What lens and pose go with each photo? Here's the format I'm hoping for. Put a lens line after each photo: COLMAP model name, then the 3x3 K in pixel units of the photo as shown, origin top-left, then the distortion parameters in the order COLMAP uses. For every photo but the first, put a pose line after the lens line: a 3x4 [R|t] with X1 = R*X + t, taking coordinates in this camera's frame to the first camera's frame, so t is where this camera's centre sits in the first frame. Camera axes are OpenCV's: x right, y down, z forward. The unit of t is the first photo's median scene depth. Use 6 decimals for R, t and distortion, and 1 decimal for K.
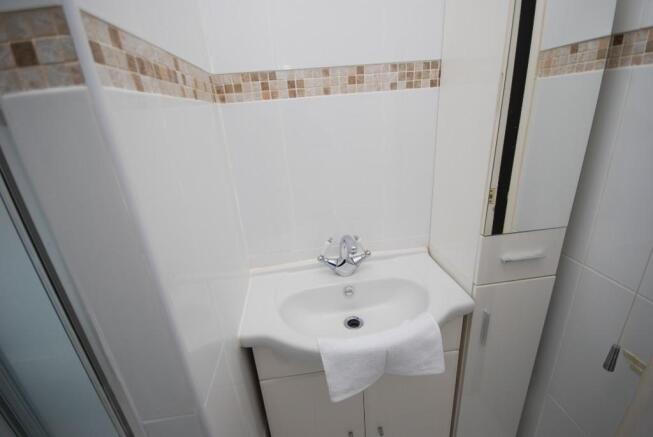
lens RADIAL K [[289.6, 0, 326.5], [0, 289.6, 218.5], [0, 0, 1]] dist [-0.001306, -0.000696]
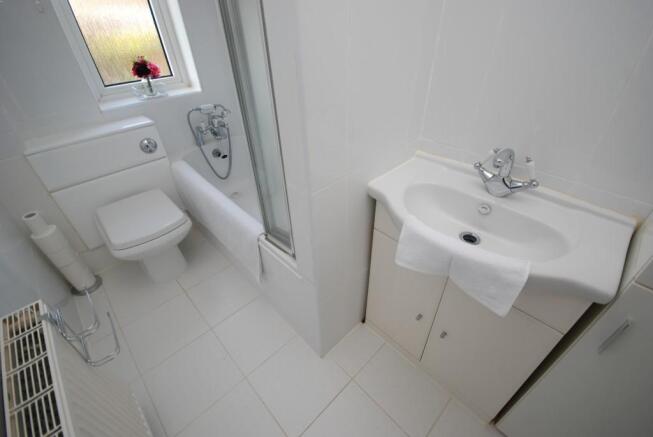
lens RADIAL K [[289.6, 0, 326.5], [0, 289.6, 218.5], [0, 0, 1]] dist [-0.001306, -0.000696]
pose [[0.614853, 0.527392, -0.586356, 0.326403], [-0.300637, 0.844102, 0.443971, 0.012223], [0.729091, -0.096697, 0.677552, -0.020092]]
